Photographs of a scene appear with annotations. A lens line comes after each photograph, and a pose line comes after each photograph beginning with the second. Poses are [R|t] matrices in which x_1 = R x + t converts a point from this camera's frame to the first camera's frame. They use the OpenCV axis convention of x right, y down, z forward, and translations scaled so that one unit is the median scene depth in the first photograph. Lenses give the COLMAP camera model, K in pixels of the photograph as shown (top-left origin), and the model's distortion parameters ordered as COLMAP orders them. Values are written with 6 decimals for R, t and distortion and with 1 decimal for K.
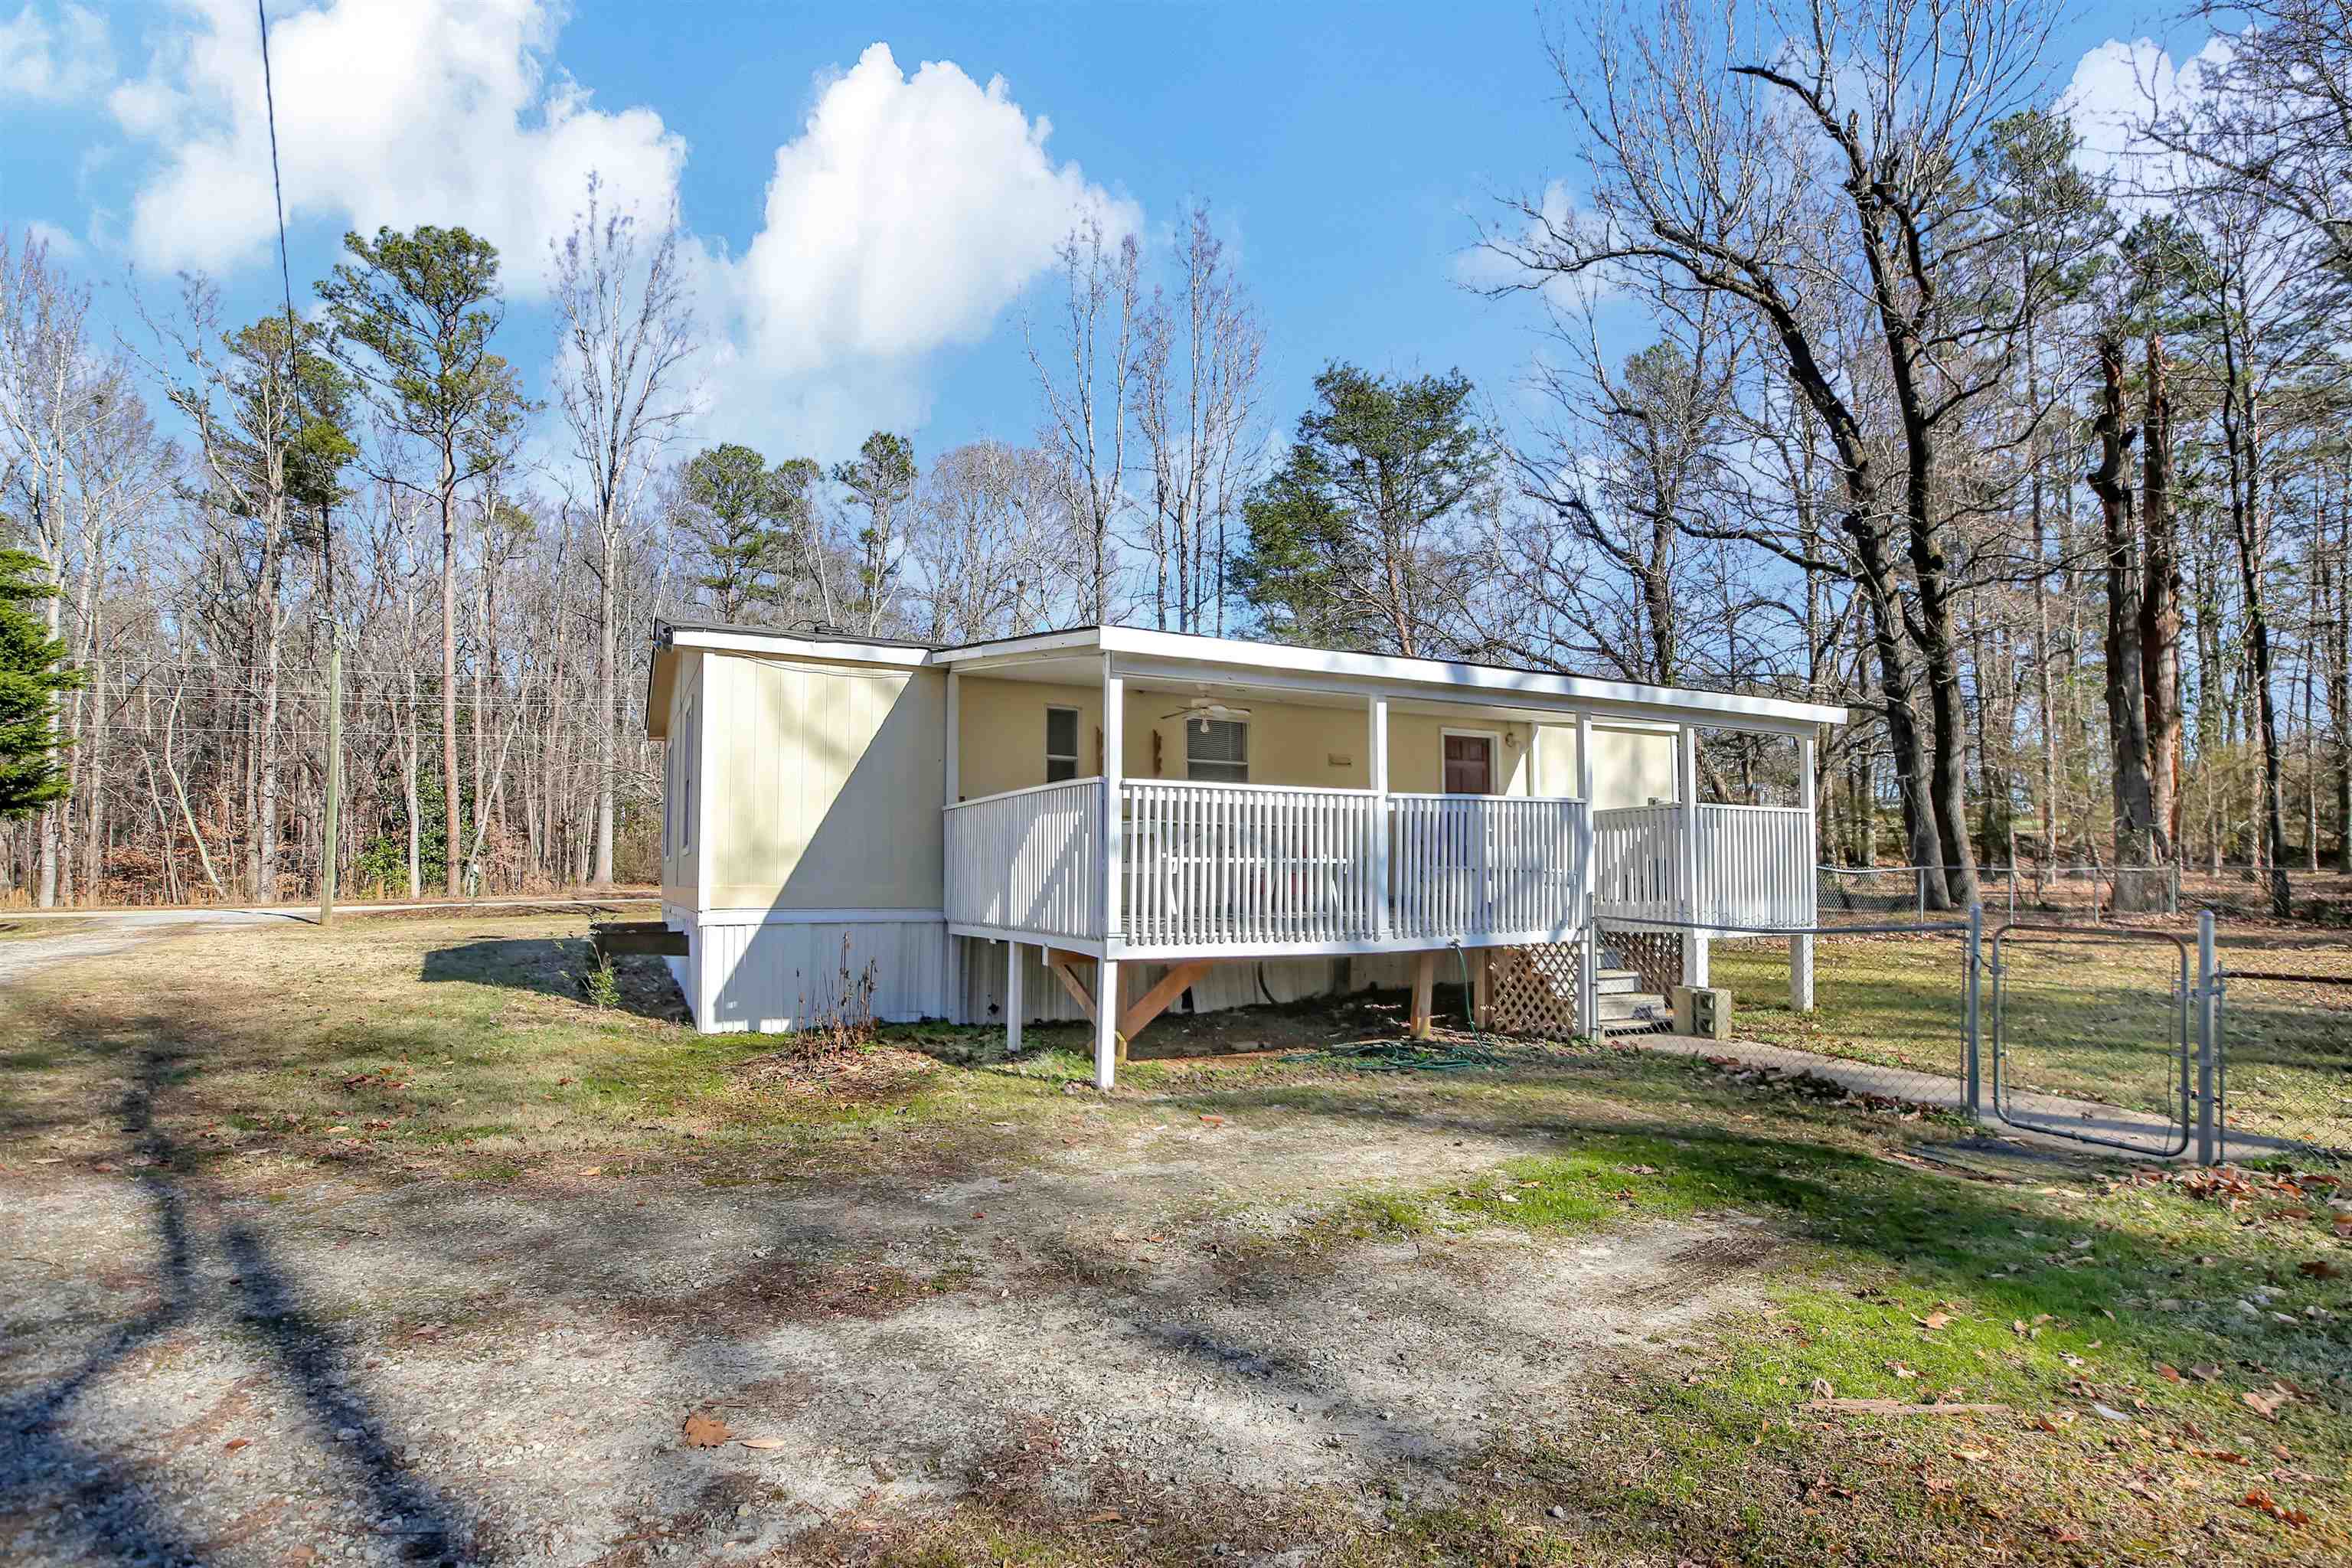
lens RADIAL K [[1099.5, 0, 1185.8], [0, 1099.5, 836.4], [0, 0, 1]] dist [-0.030297, 0.000764]
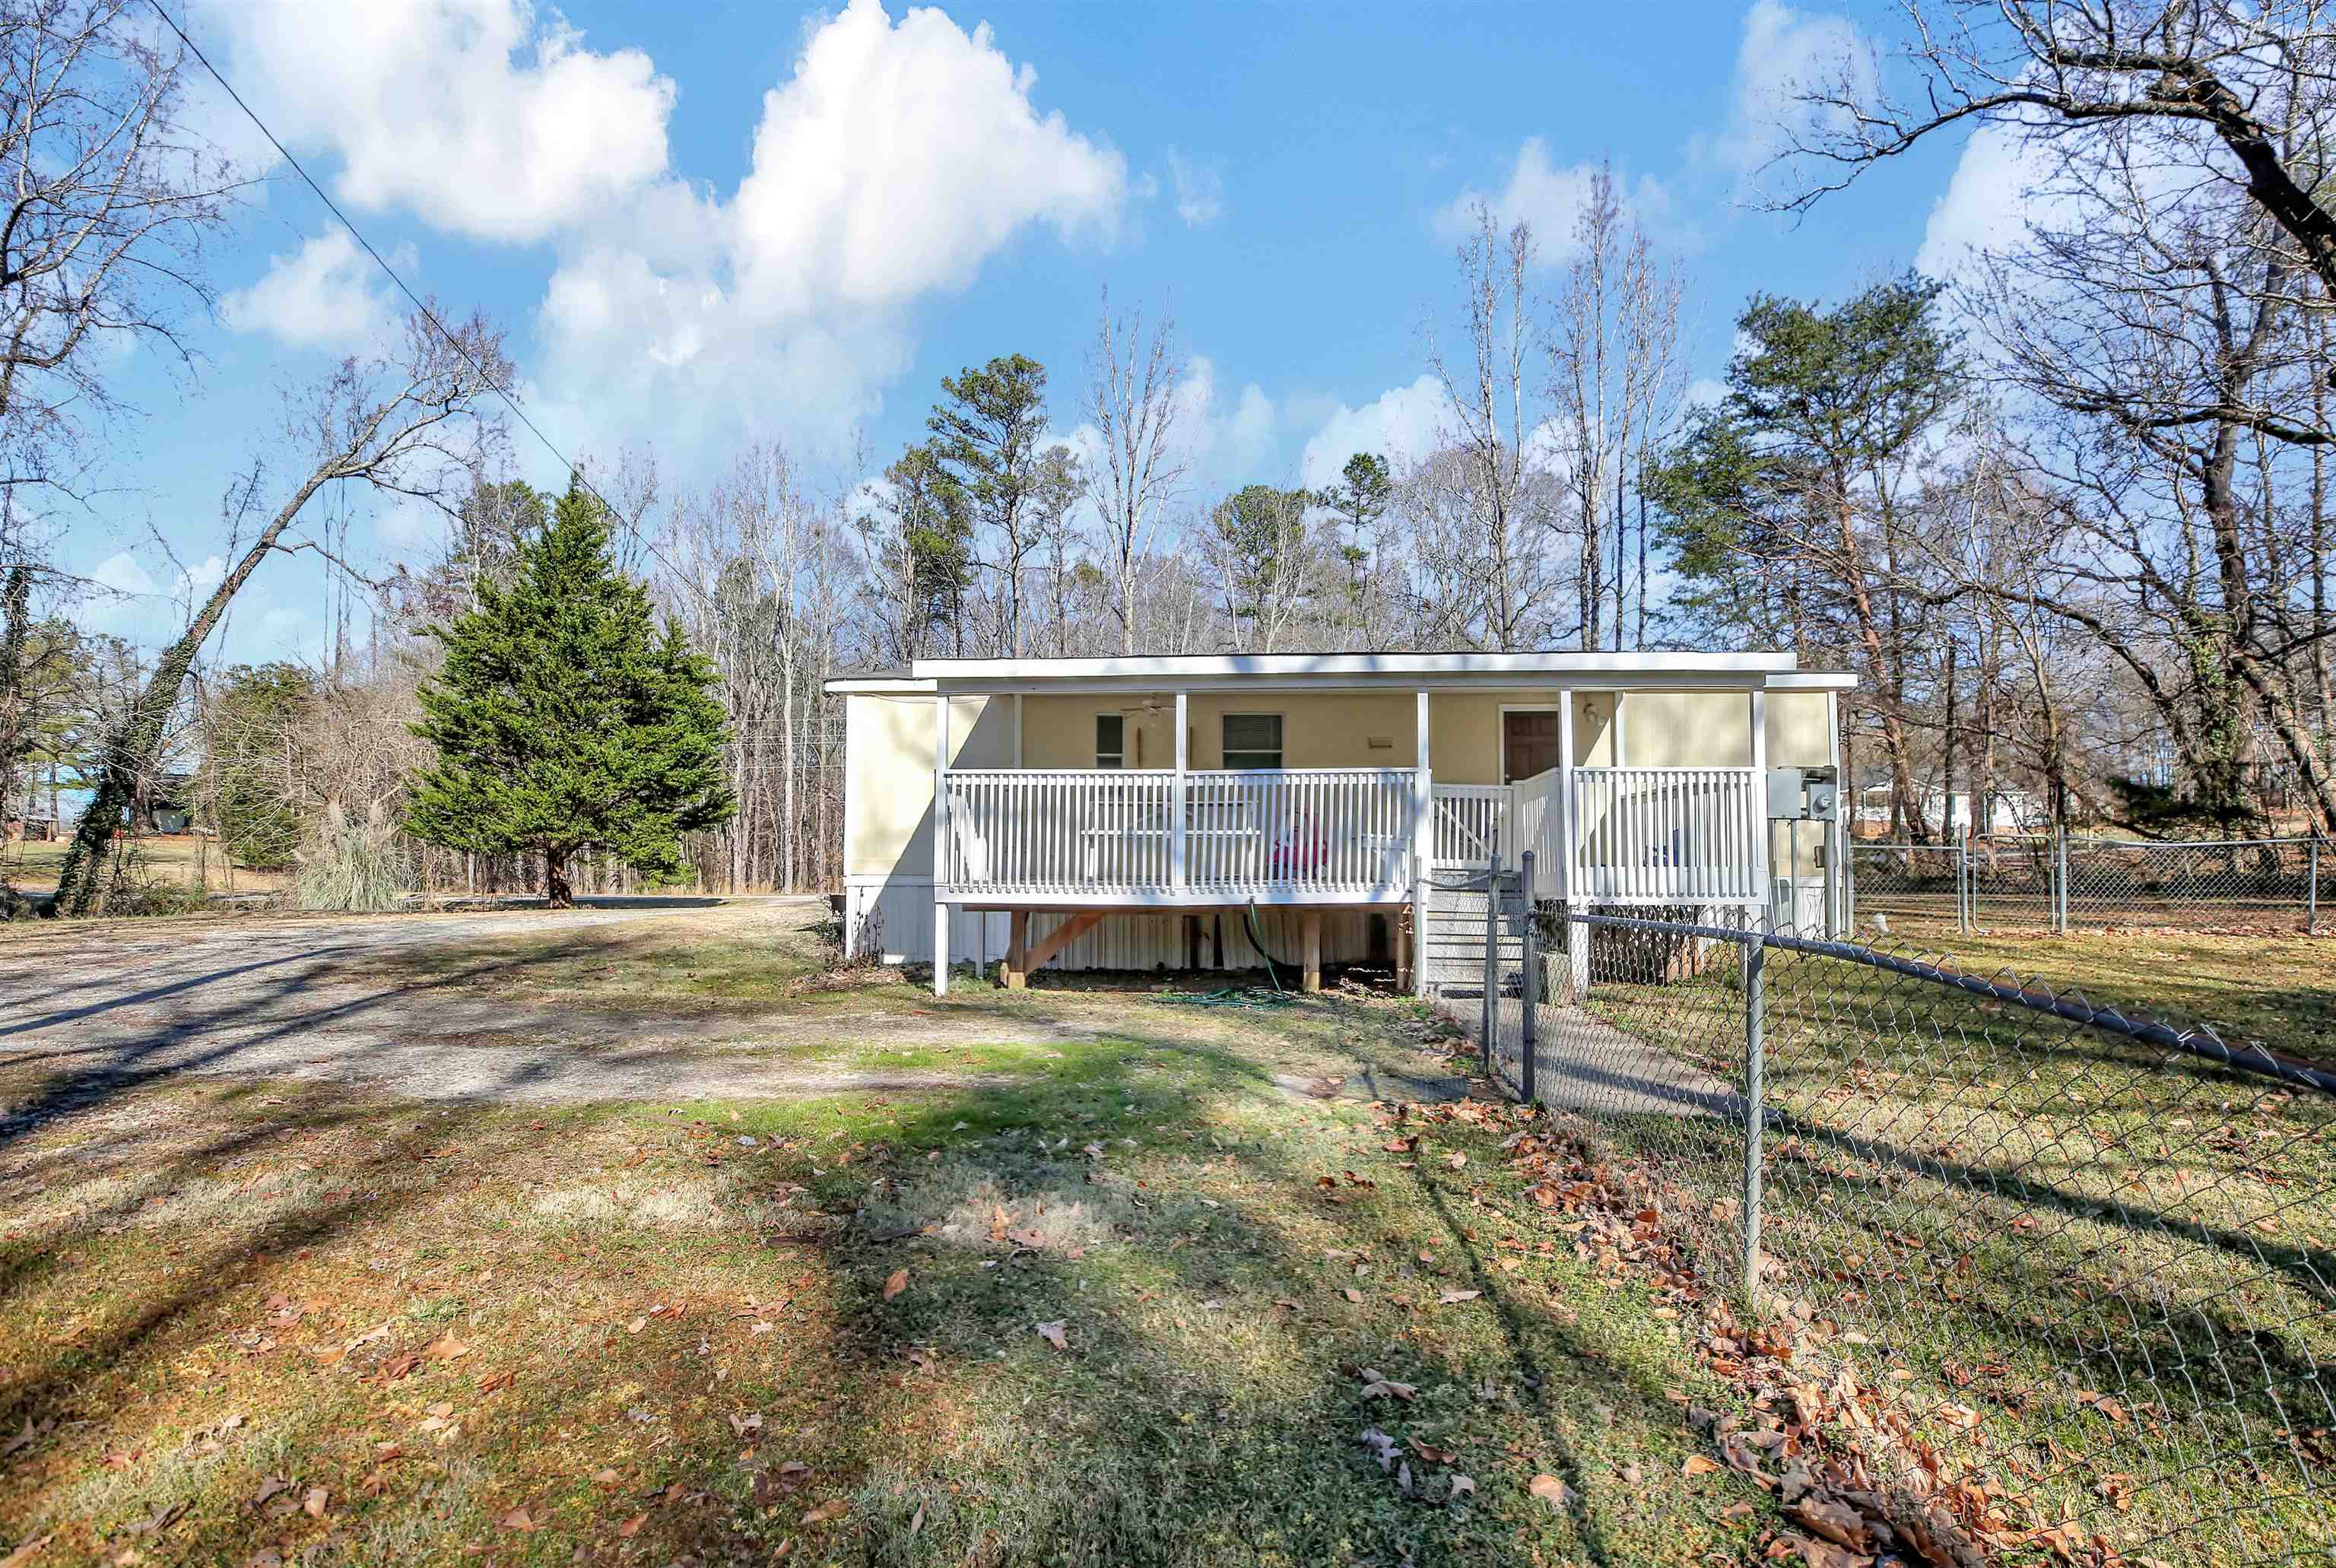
lens RADIAL K [[1065.1, 0, 1169.6], [0, 1065.1, 845.9], [0, 0, 1]] dist [-0.035603, 0.008029]
pose [[0.874957, -0.014376, -0.483987, 0.557294], [0.019885, 0.999783, 0.006251, 0.025977], [0.483792, -0.015093, 0.875053, -0.011131]]
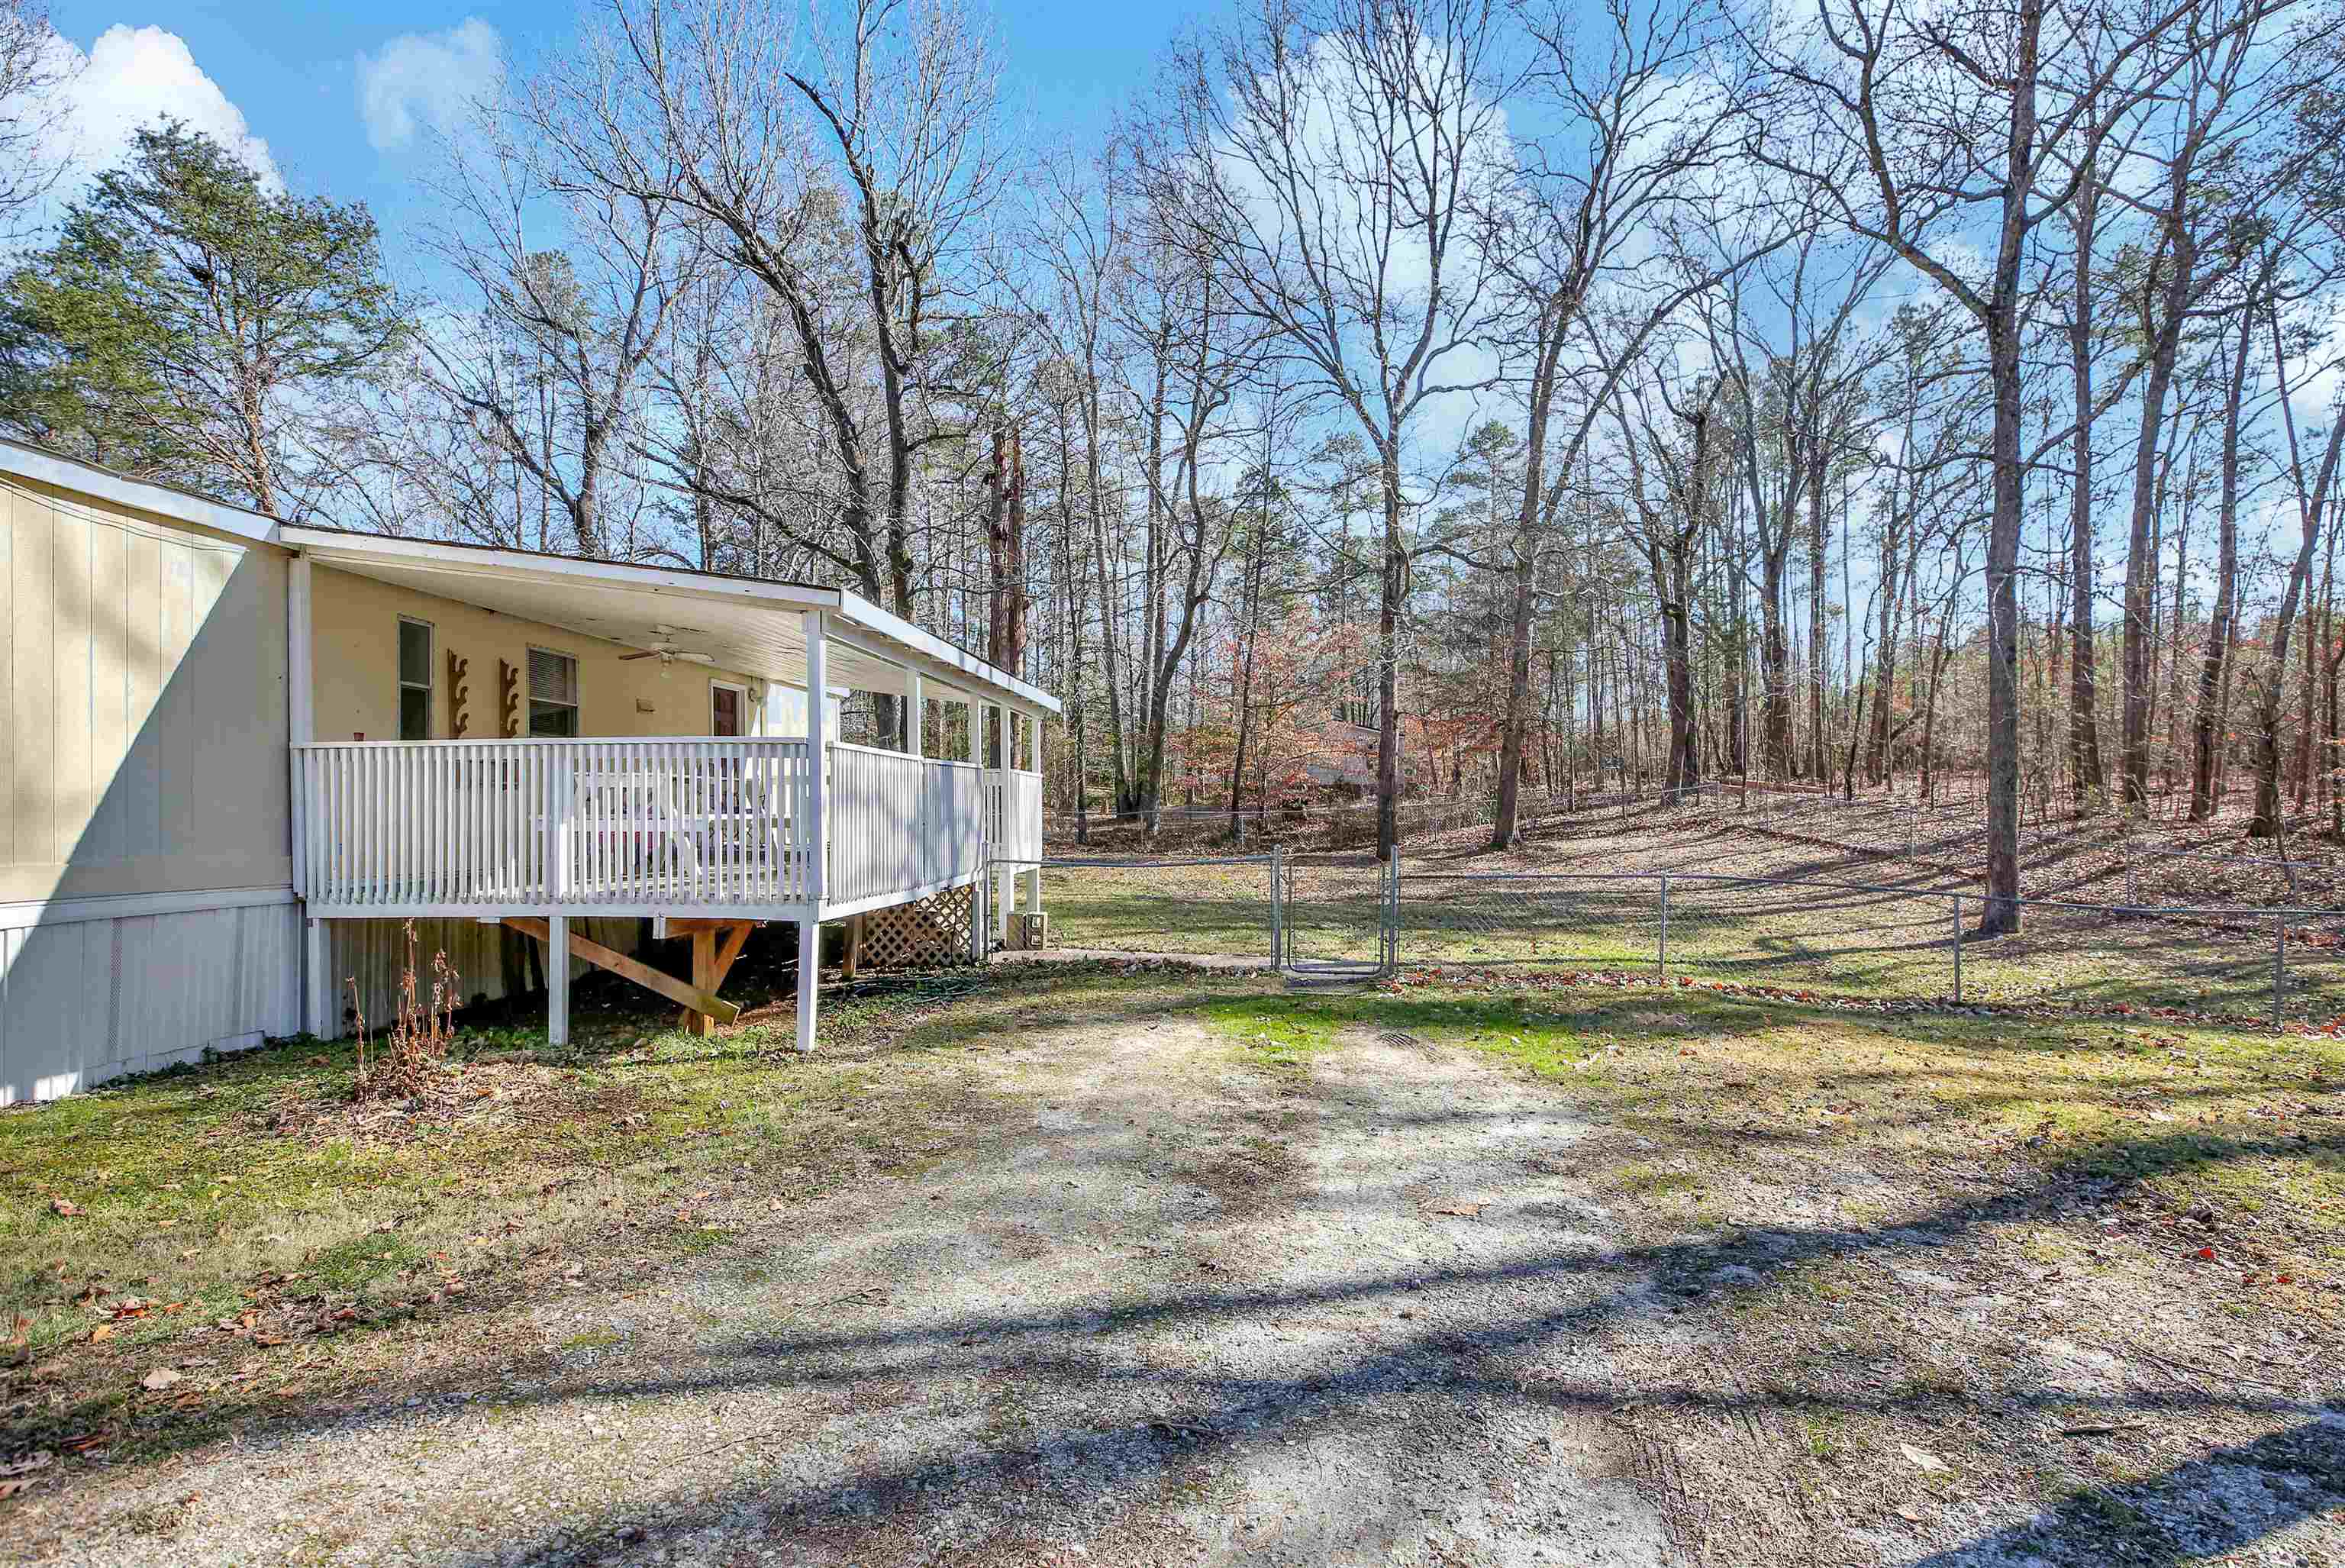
lens RADIAL K [[1114.5, 0, 1172.9], [0, 1114.5, 815.6], [0, 0, 1]] dist [-0.030580, 0.000299]
pose [[0.538247, -0.005119, 0.842771, -0.521856], [-0.027396, 0.999347, 0.023566, -0.012515], [-0.842341, -0.035773, 0.537756, 0.130070]]
